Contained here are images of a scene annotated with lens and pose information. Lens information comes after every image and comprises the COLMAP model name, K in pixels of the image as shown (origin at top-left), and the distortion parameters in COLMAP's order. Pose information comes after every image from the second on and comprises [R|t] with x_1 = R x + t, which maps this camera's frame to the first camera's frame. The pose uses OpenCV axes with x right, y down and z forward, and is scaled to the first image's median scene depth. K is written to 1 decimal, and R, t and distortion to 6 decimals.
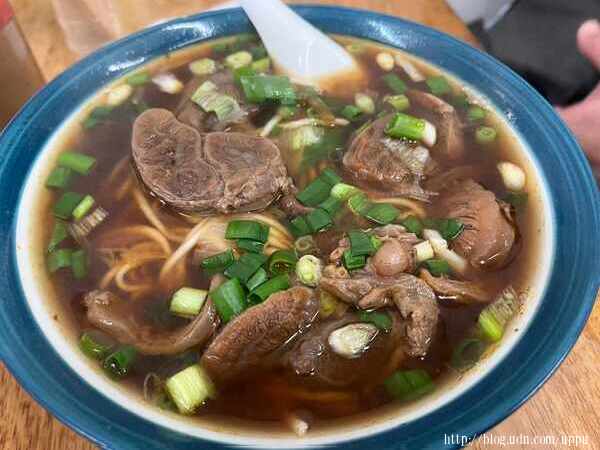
lens RADIAL K [[451.6, 0, 301.2], [0, 451.6, 226.4], [0, 0, 1]] dist [0.030943, -0.070289]
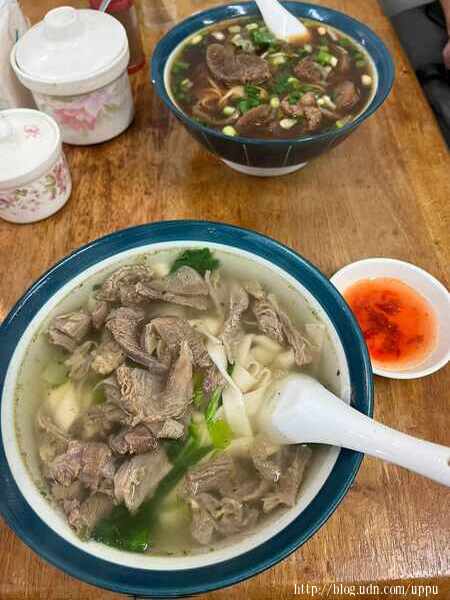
lens RADIAL K [[451.6, 0, 222.8], [0, 451.6, 297.8], [0, 0, 1]] dist [0.030943, -0.070289]
pose [[0.990157, 0.104080, -0.093573, 0.067242], [-0.094037, 0.989910, 0.105996, 0.793380], [0.103661, -0.096153, 0.989954, -1.442971]]
